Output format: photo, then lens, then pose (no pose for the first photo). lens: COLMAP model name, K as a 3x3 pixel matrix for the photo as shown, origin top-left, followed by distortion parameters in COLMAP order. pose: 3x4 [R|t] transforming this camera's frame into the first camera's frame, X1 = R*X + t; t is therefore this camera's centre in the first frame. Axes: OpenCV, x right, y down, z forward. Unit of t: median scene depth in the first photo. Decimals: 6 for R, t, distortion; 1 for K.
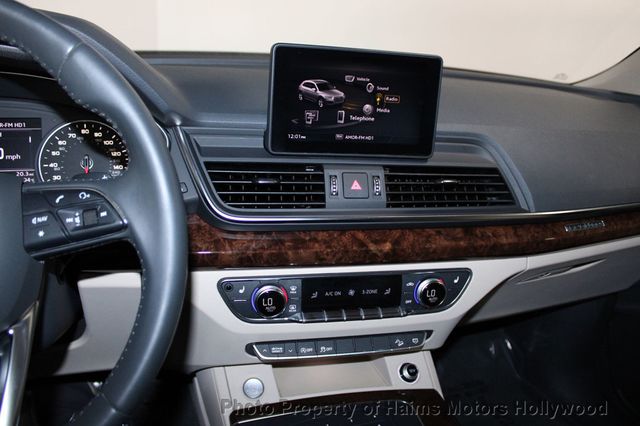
lens RADIAL K [[533.4, 0, 320.0], [0, 533.4, 213.0], [0, 0, 1]] dist [-0.162675, 0.153546]
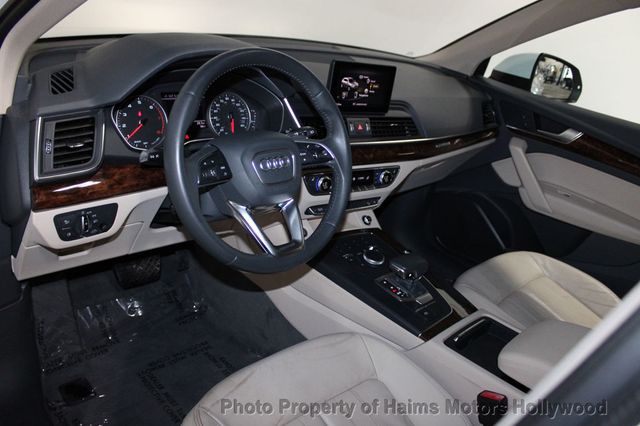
lens RADIAL K [[548.9, 0, 321.3], [0, 548.9, 225.3], [0, 0, 1]] dist [-0.144198, 0.001263]
pose [[0.907825, -0.083905, 0.410870, -0.999762], [0.012775, 0.984858, 0.172893, -0.045431], [-0.419155, -0.151708, 0.895150, -0.939000]]
